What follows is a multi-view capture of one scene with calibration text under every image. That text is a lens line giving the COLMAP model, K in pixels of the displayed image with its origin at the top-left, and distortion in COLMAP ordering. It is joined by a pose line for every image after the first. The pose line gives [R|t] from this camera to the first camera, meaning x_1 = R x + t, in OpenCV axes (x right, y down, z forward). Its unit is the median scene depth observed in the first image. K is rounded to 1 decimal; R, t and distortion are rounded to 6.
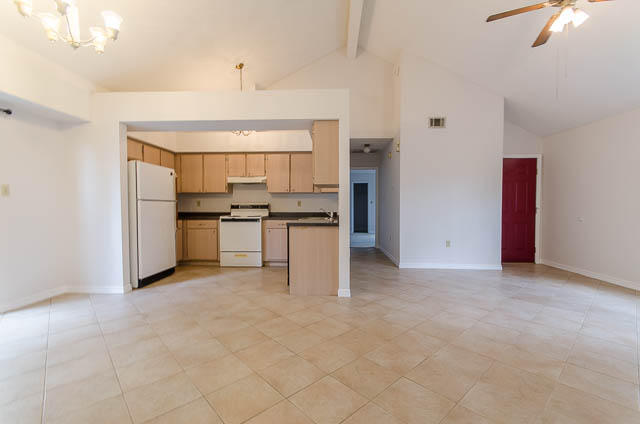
lens RADIAL K [[282.8, 0, 322.0], [0, 282.8, 212.9], [0, 0, 1]] dist [0.002667, 0.000454]
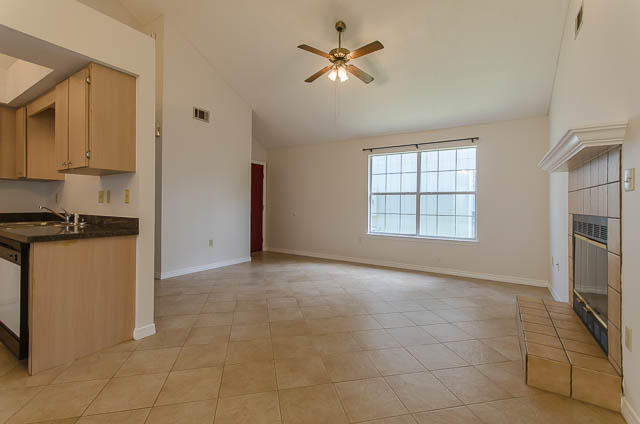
lens RADIAL K [[282.8, 0, 318.2], [0, 282.8, 204.3], [0, 0, 1]] dist [0.002667, 0.000454]
pose [[0.502042, 0.005588, 0.864825, -0.218098], [0.009420, 0.999884, -0.011929, -0.008919], [-0.864792, 0.014136, 0.501932, 0.206068]]
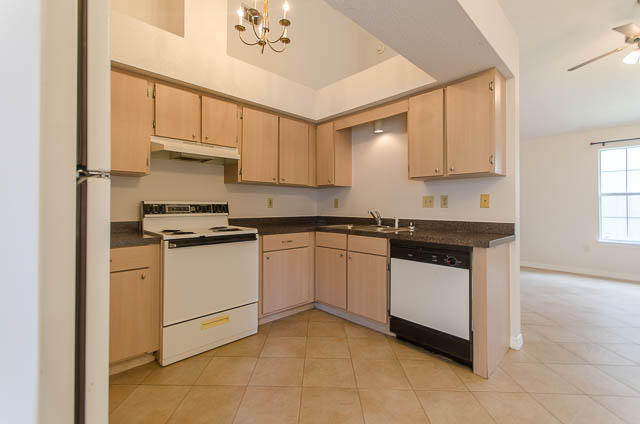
lens RADIAL K [[282.8, 0, 312.3], [0, 282.8, 201.9], [0, 0, 1]] dist [0.002667, 0.000454]
pose [[0.698773, 0.013546, 0.715215, -0.521973], [0.011581, 0.999475, -0.030244, -0.019169], [-0.715249, 0.029417, 0.698250, 0.619327]]
